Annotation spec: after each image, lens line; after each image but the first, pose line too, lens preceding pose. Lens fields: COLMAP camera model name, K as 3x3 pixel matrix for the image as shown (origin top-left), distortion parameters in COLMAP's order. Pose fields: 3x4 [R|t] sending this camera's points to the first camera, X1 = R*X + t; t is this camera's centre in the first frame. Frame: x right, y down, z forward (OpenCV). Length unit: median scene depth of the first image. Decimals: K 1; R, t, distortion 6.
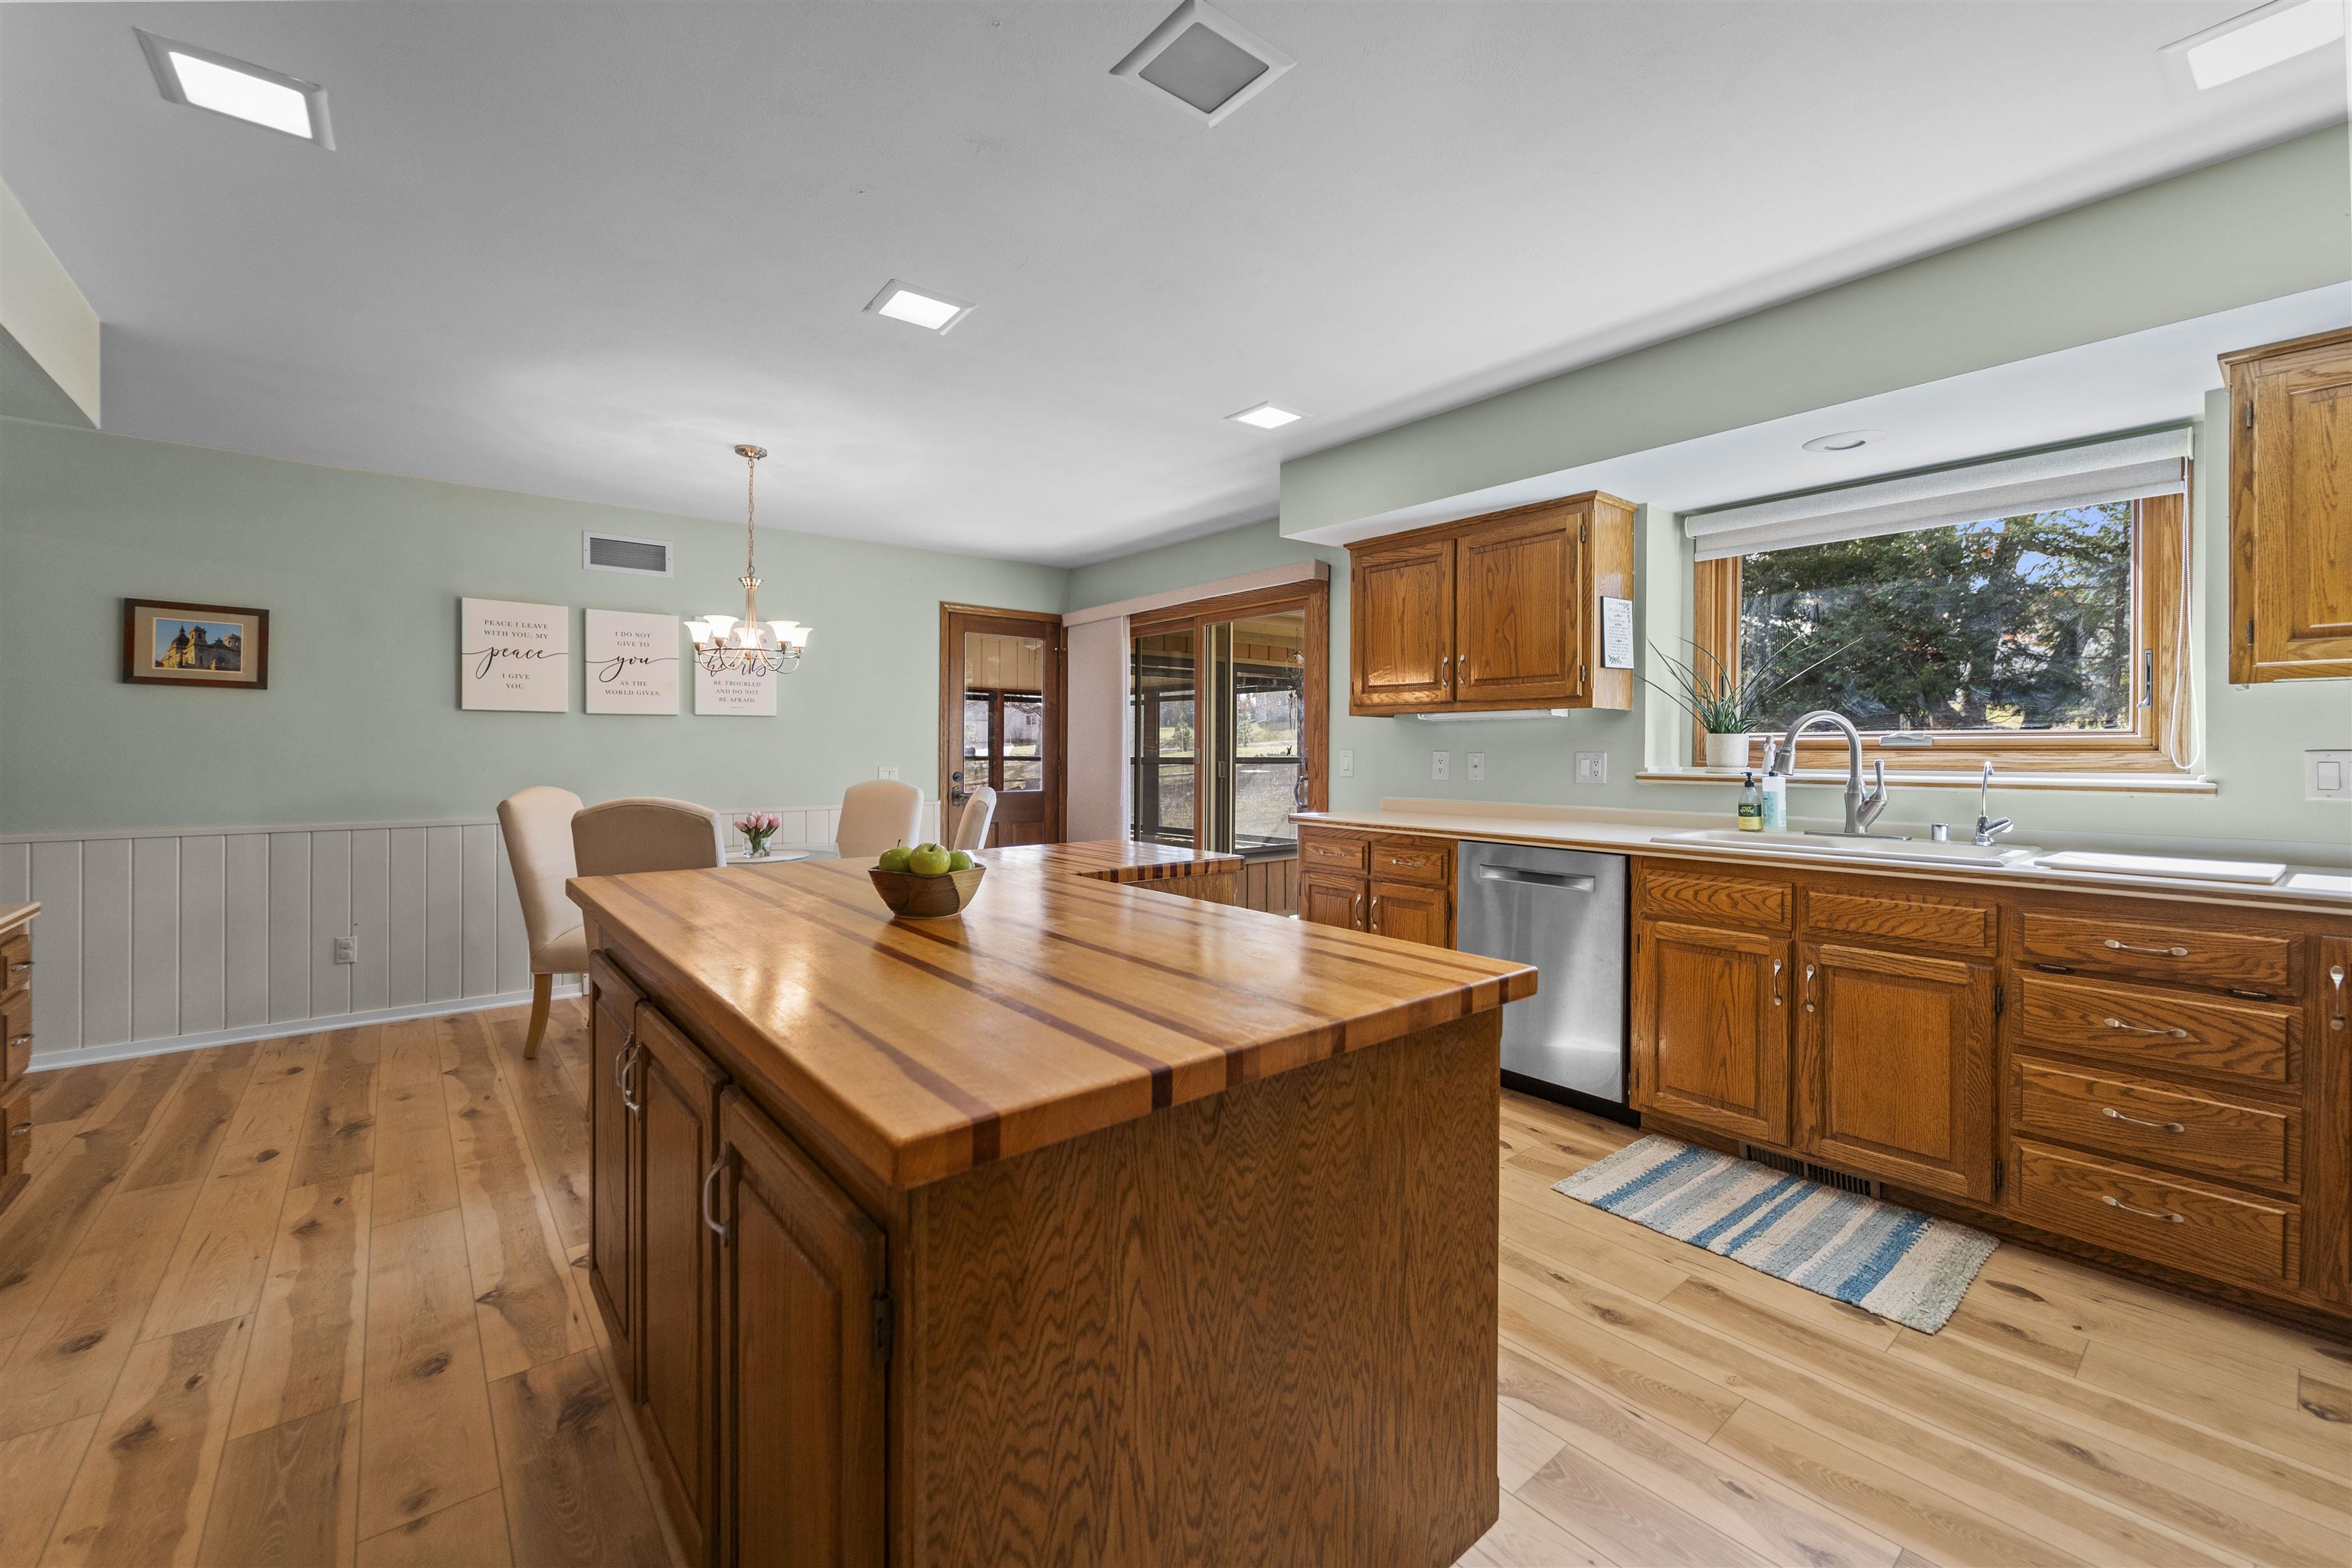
lens RADIAL K [[947.9, 0, 1178.3], [0, 947.9, 760.6], [0, 0, 1]] dist [-0.000566, -0.000111]
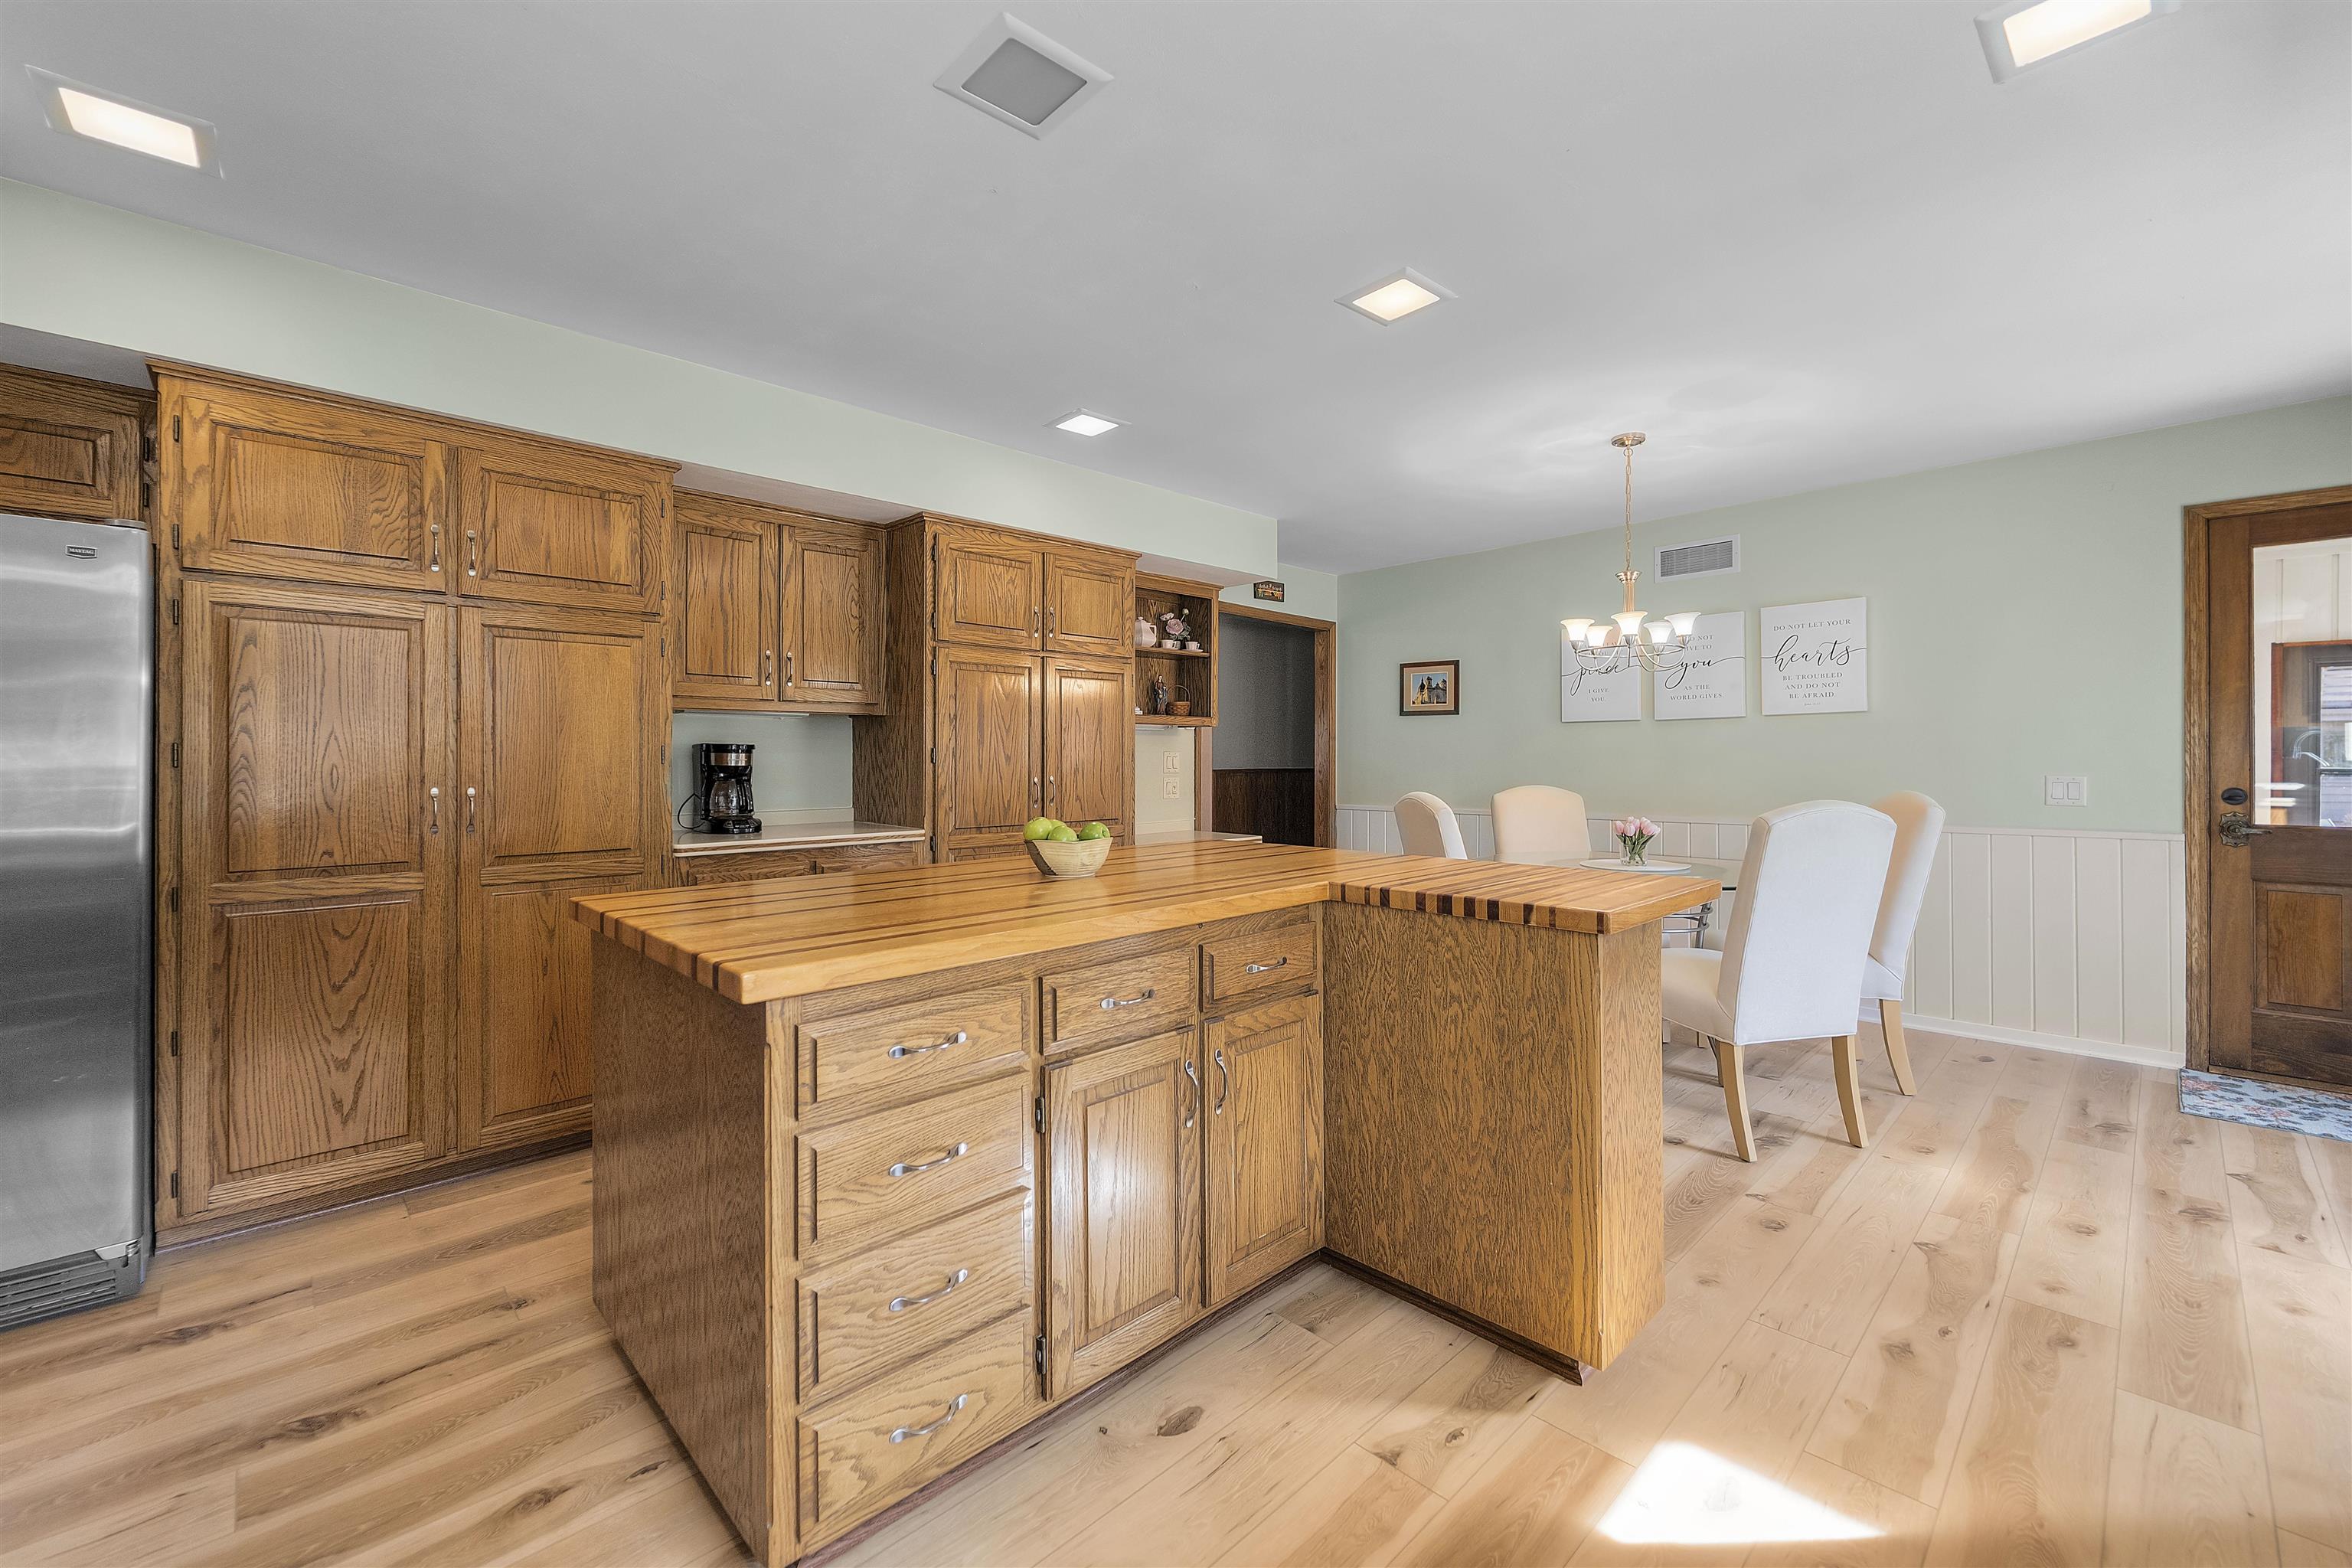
lens RADIAL K [[947.9, 0, 1178.3], [0, 947.9, 760.6], [0, 0, 1]] dist [-0.000566, -0.000111]
pose [[0.080065, -0.002963, -0.996785, 0.500231], [-0.007088, 0.999969, -0.003541, 0.003176], [0.996764, 0.007349, 0.080041, 0.515793]]
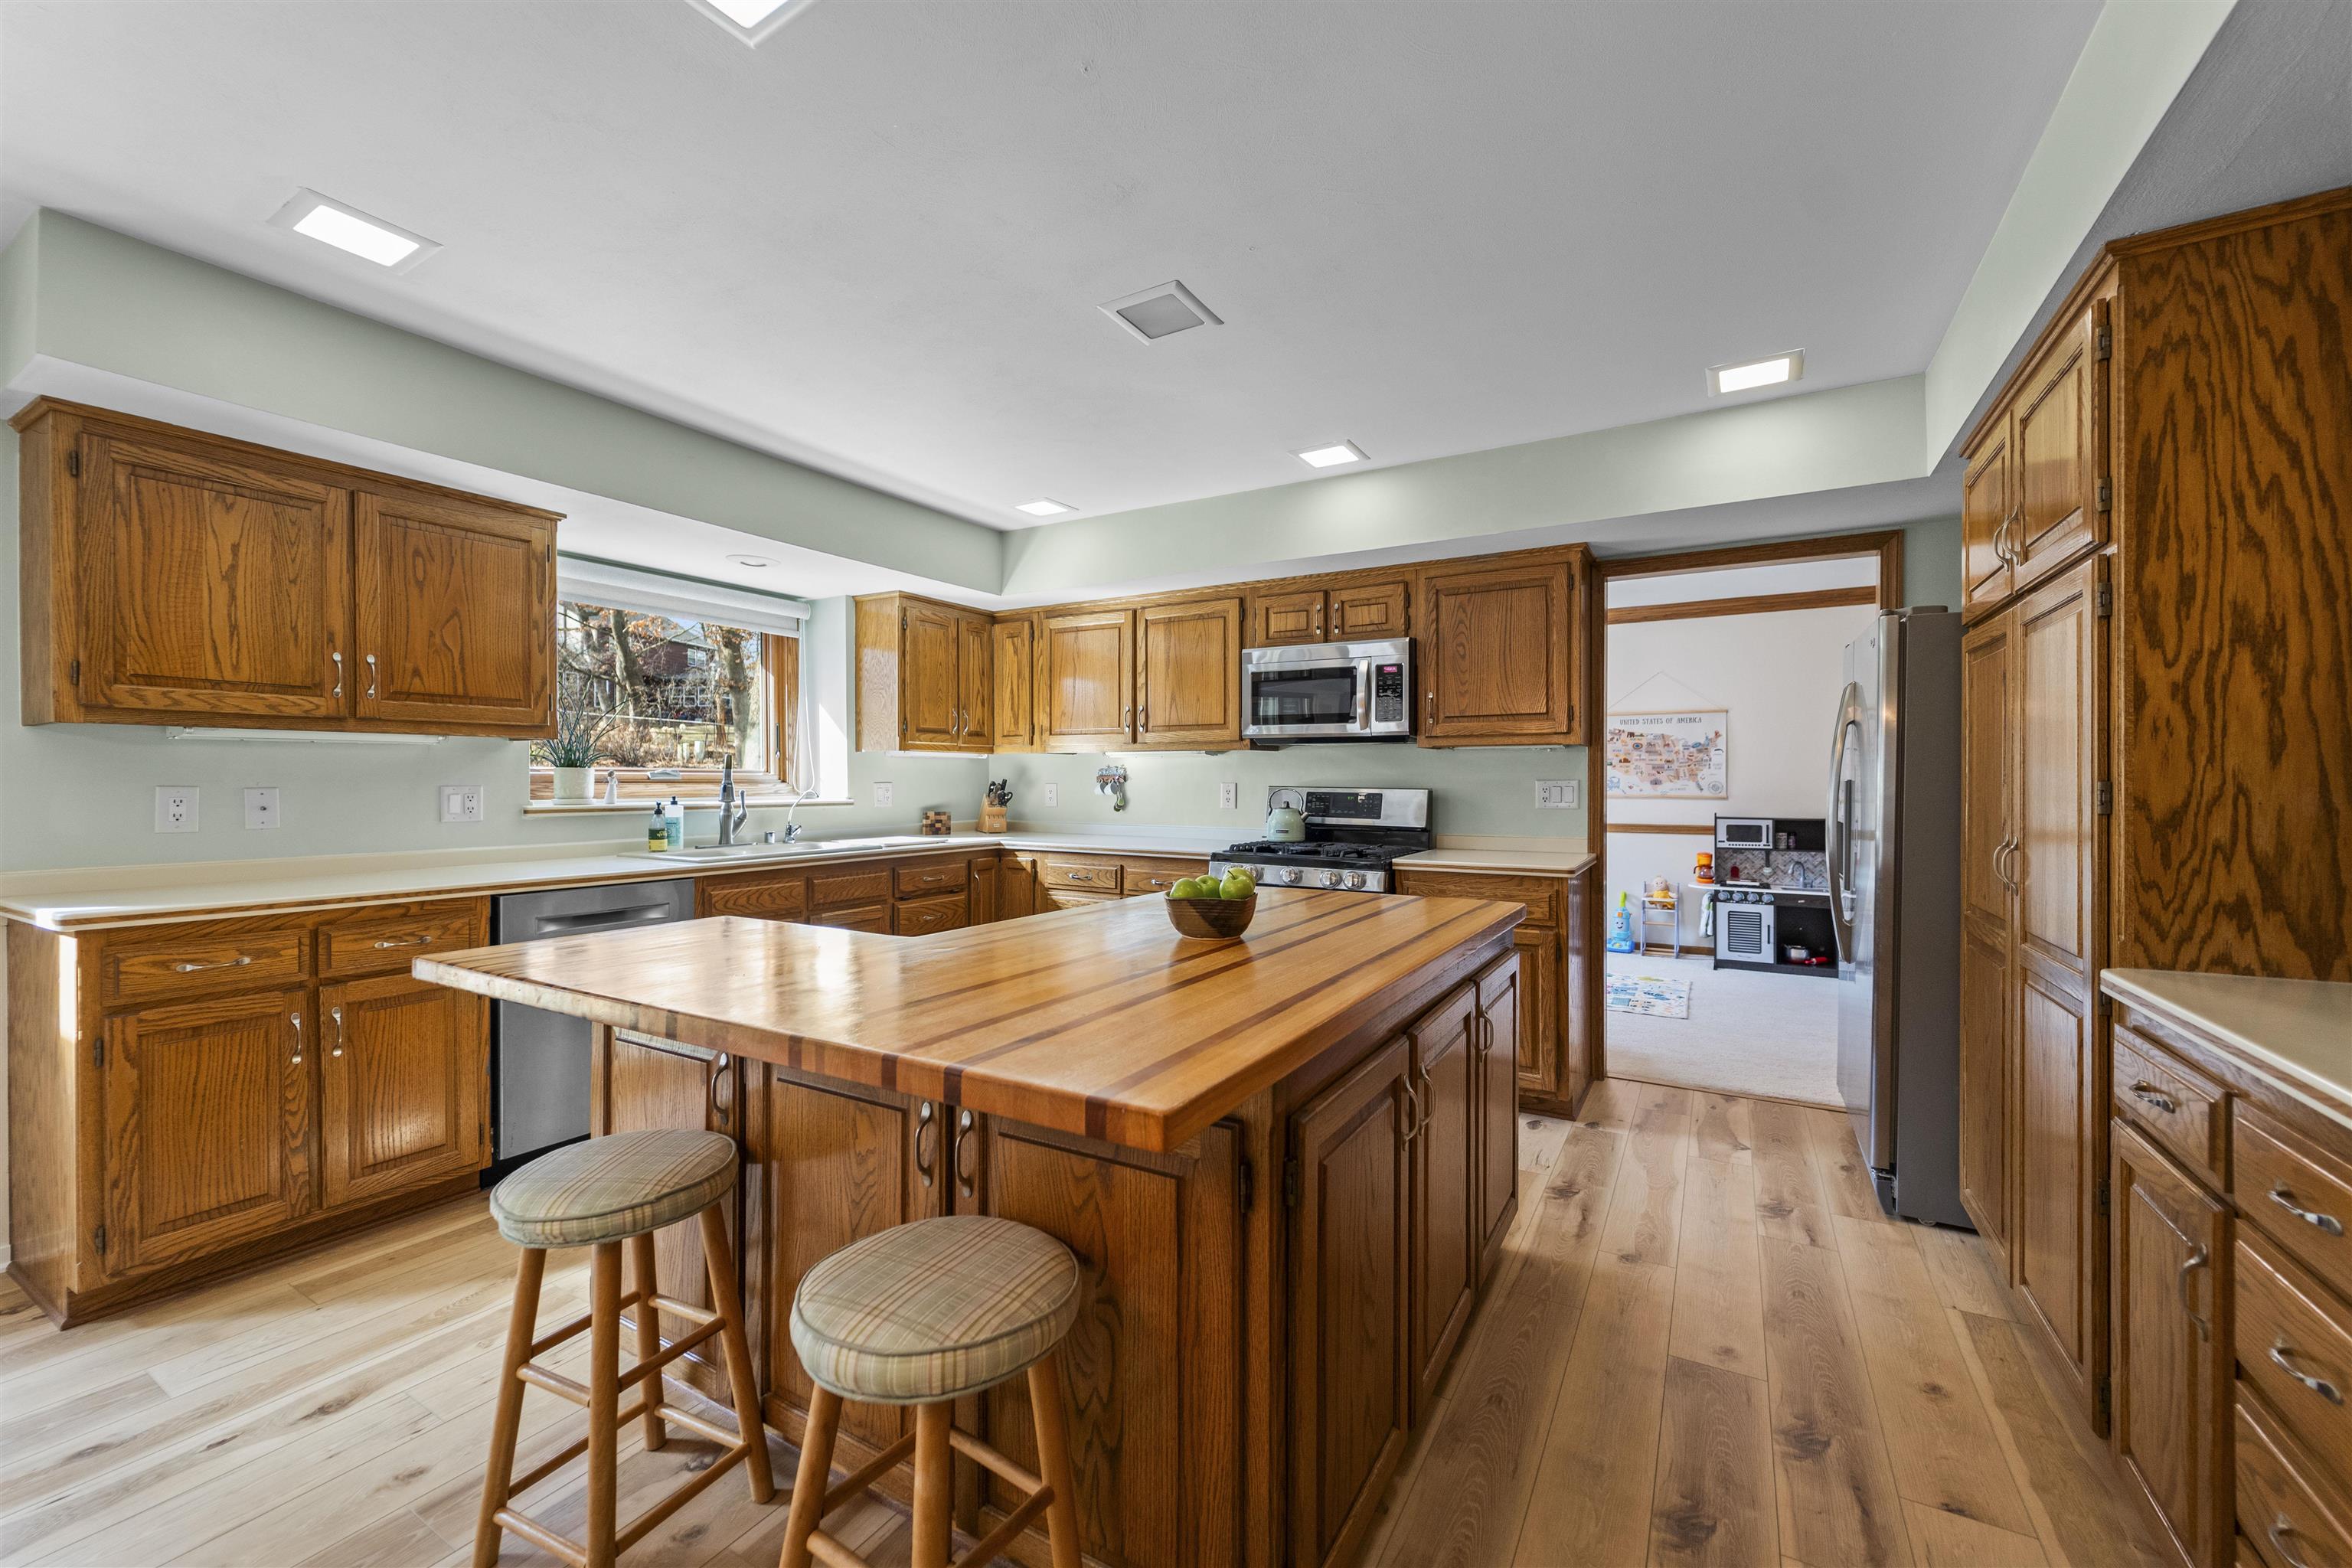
lens RADIAL K [[940.2, 0, 1178.7], [0, 940.2, 777.2], [0, 0, 1]] dist [-0.000372, 0.000081]
pose [[-0.343238, -0.000059, 0.939248, -0.631444], [0.005389, 0.999983, 0.002032, -0.015726], [-0.939233, 0.005759, -0.343232, 0.699591]]
